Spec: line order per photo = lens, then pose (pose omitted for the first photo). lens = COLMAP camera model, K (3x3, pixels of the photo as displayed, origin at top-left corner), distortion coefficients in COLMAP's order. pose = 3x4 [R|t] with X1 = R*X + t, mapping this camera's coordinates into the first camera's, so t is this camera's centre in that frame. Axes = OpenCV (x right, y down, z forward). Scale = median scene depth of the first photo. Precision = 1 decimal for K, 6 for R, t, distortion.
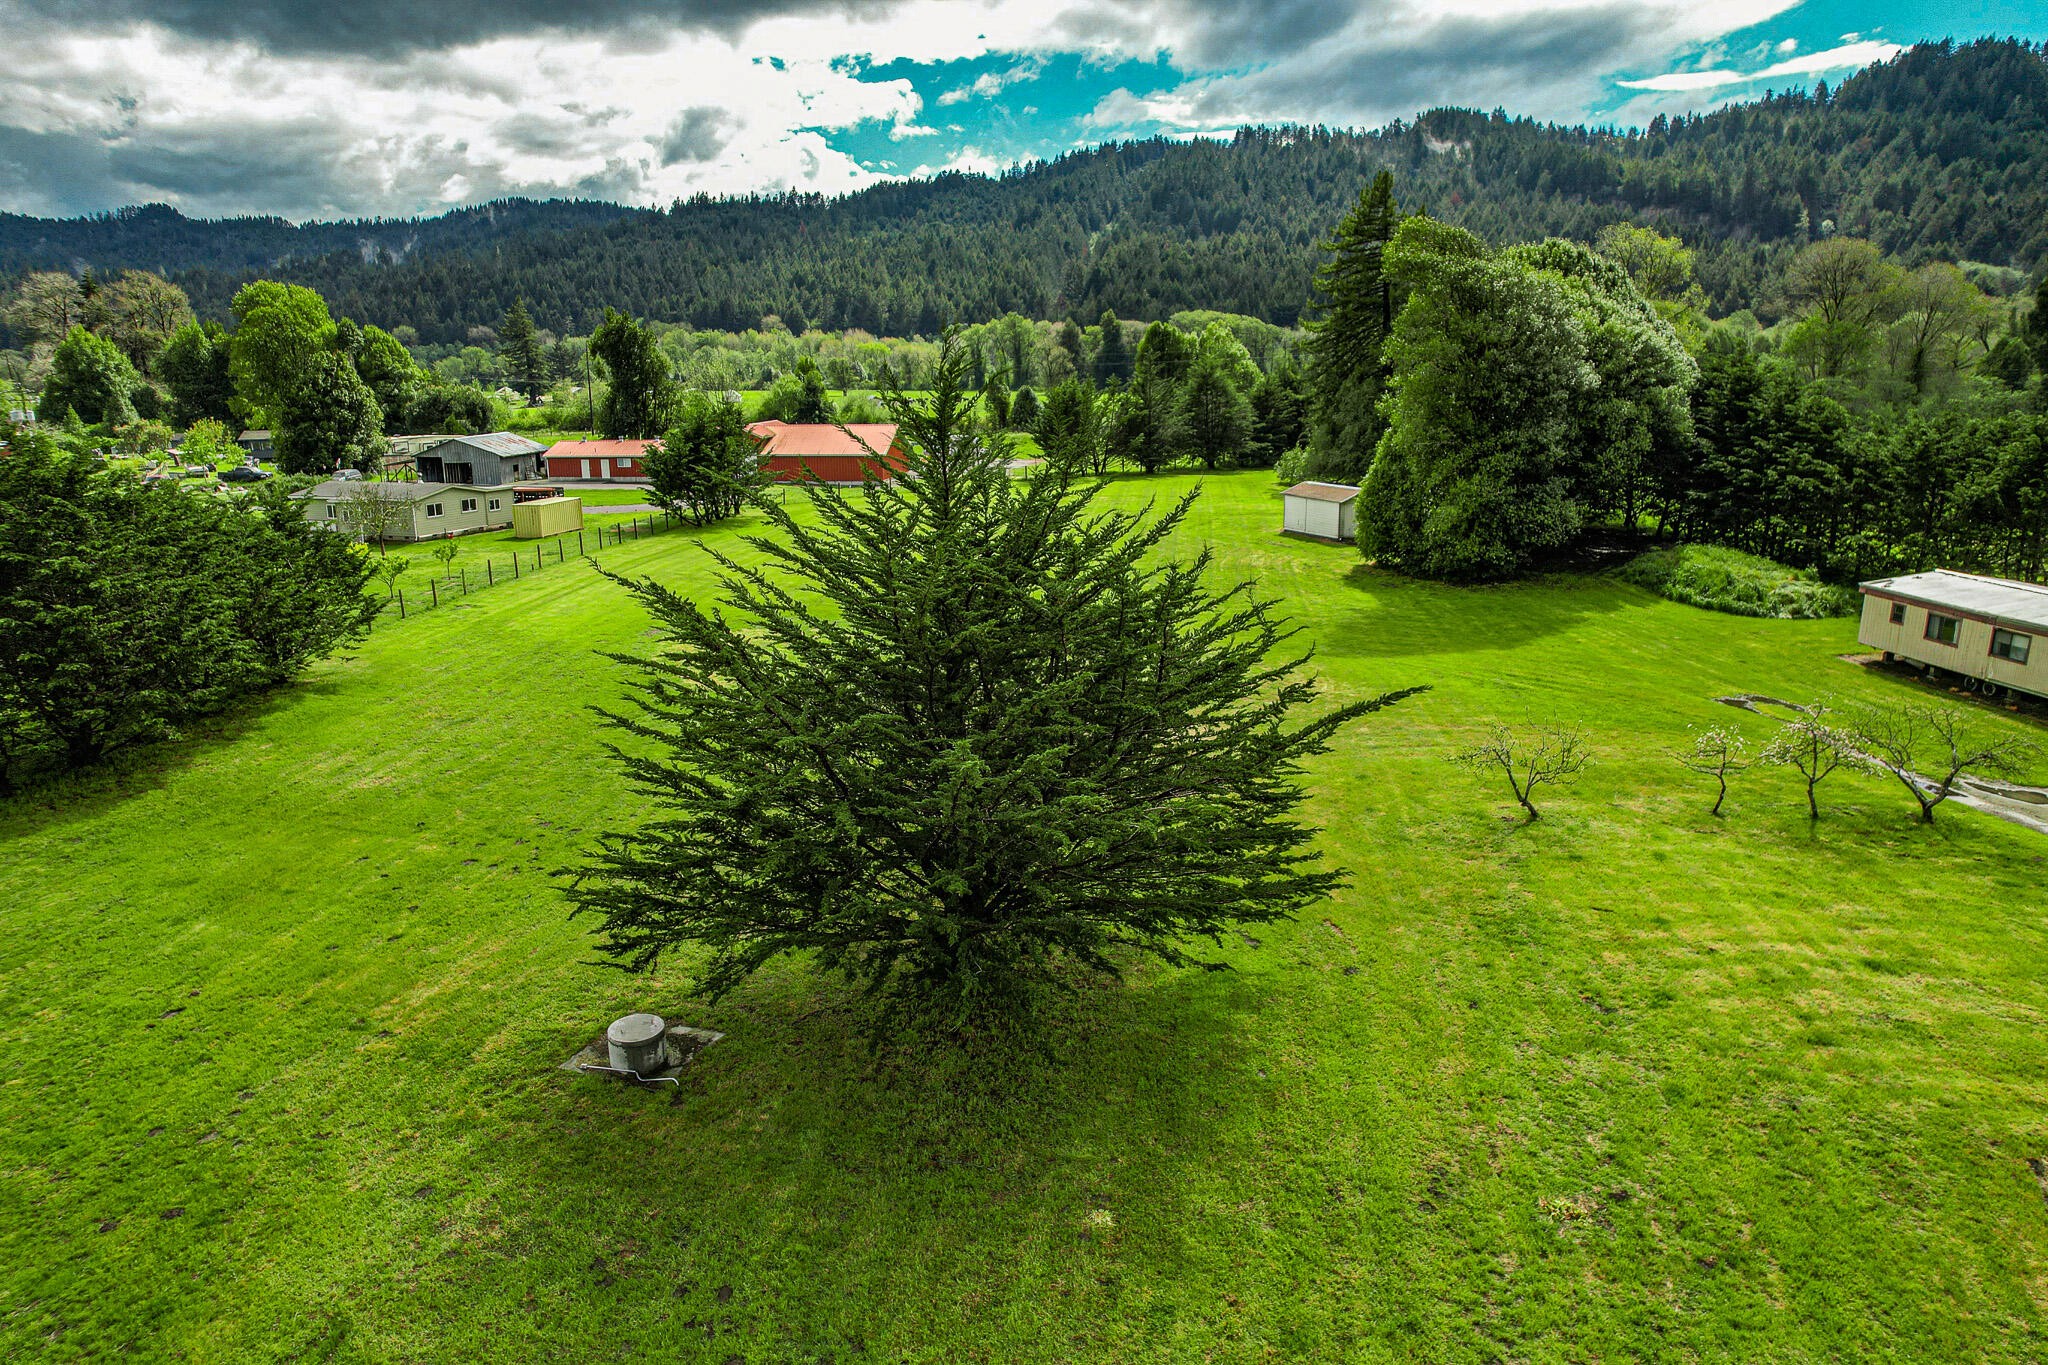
lens RADIAL K [[1308.1, 0, 1029.5], [0, 1308.1, 688.3], [0, 0, 1]] dist [-0.073081, 0.068259]
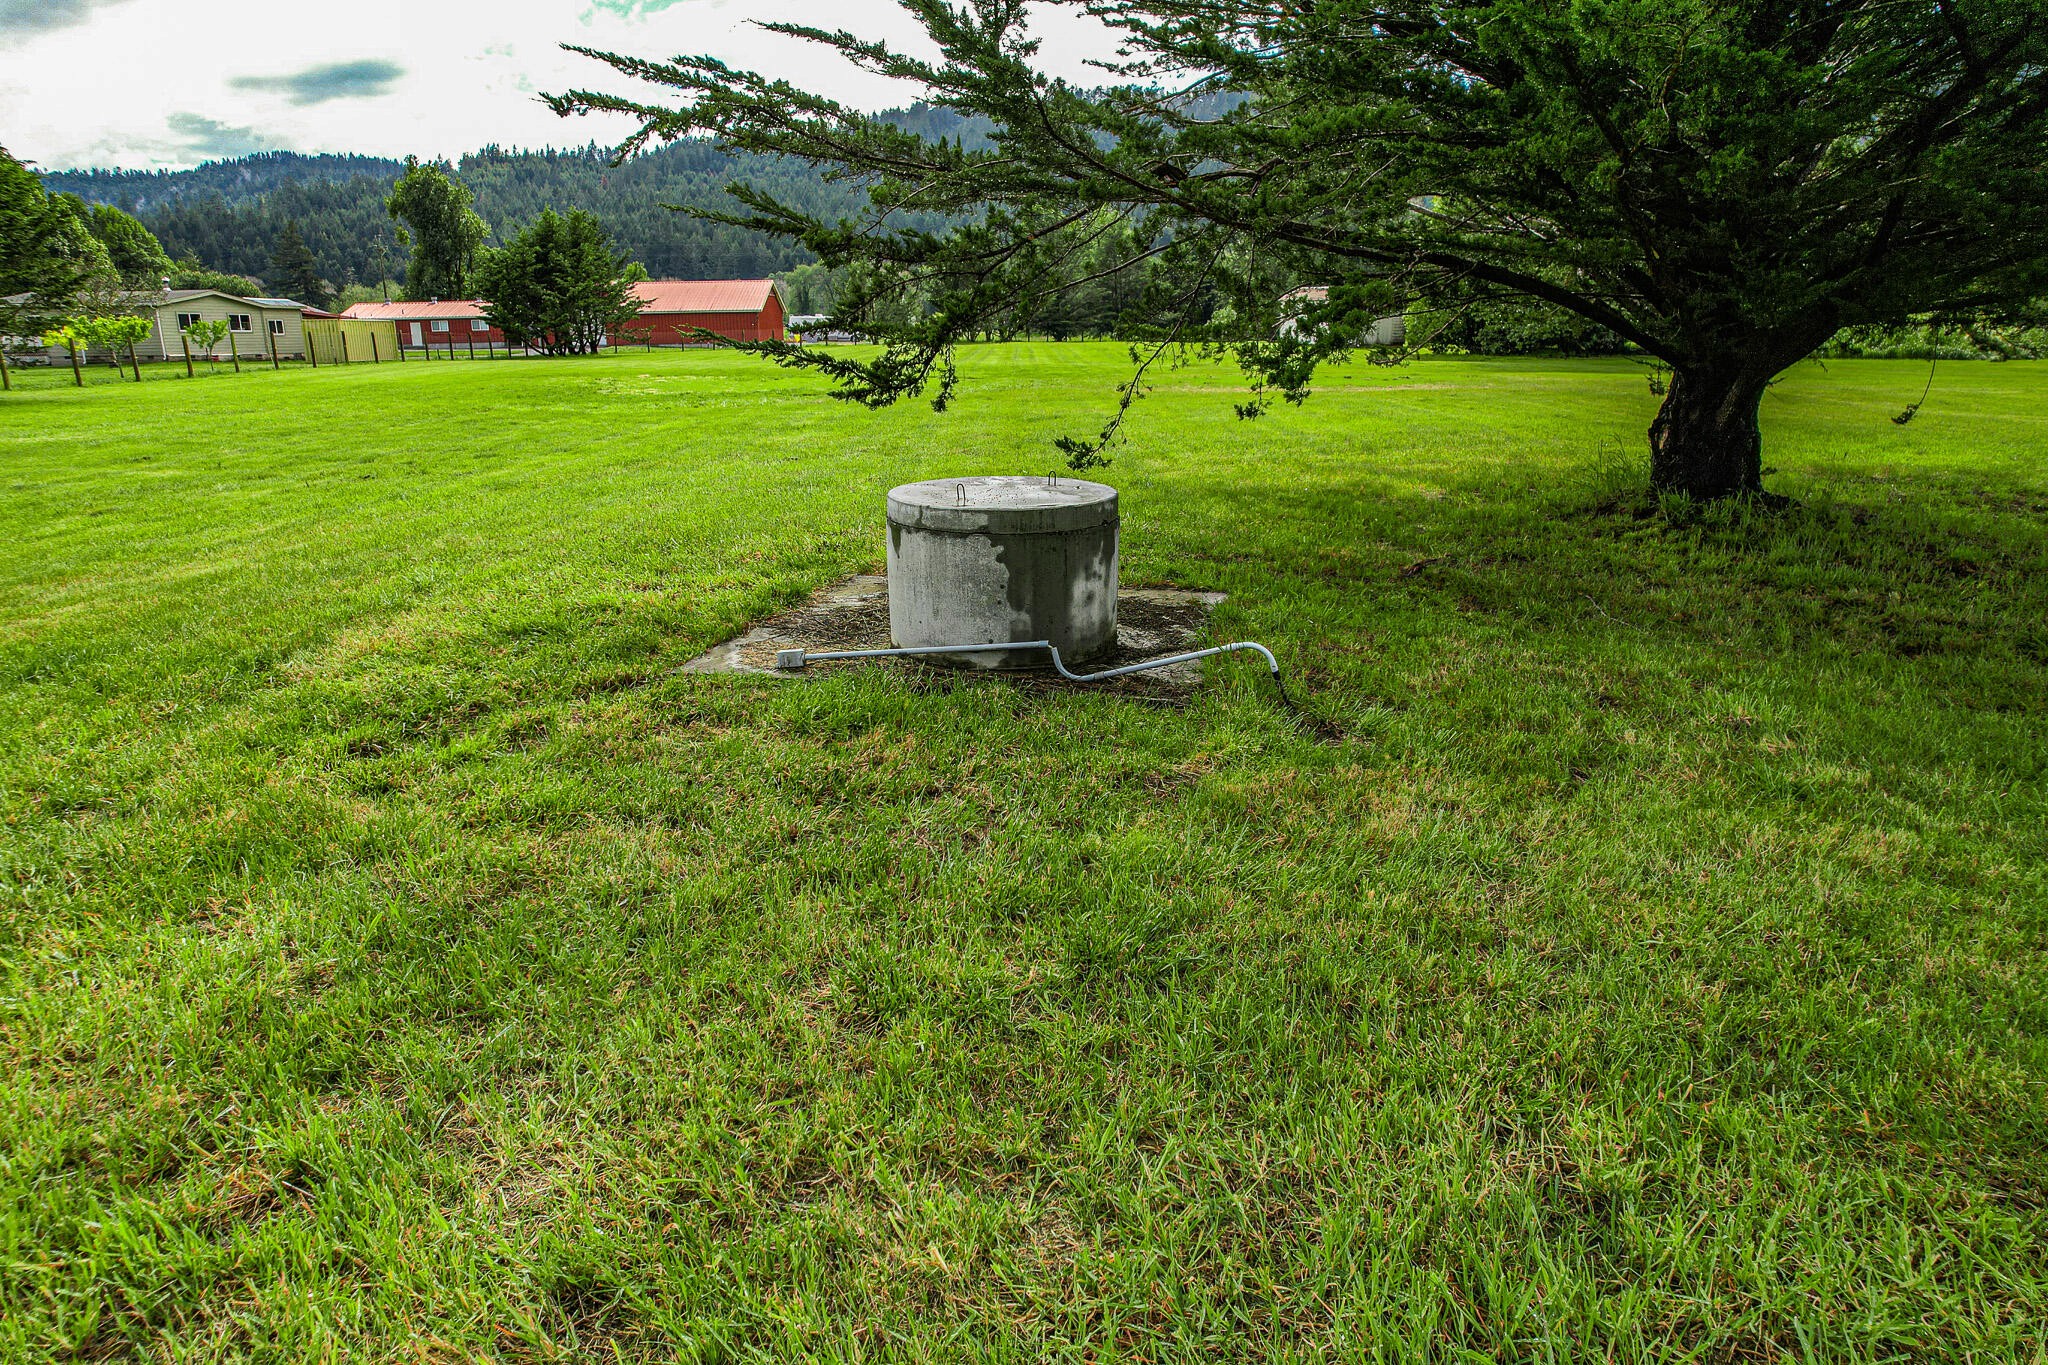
lens RADIAL K [[1318.5, 0, 1033.8], [0, 1318.5, 688.4], [0, 0, 1]] dist [-0.092932, 0.094923]
pose [[0.990481, -0.035043, 0.133117, -0.076450], [0.031738, 0.999135, 0.026874, 0.067248], [-0.133944, -0.022393, 0.990736, 0.174406]]
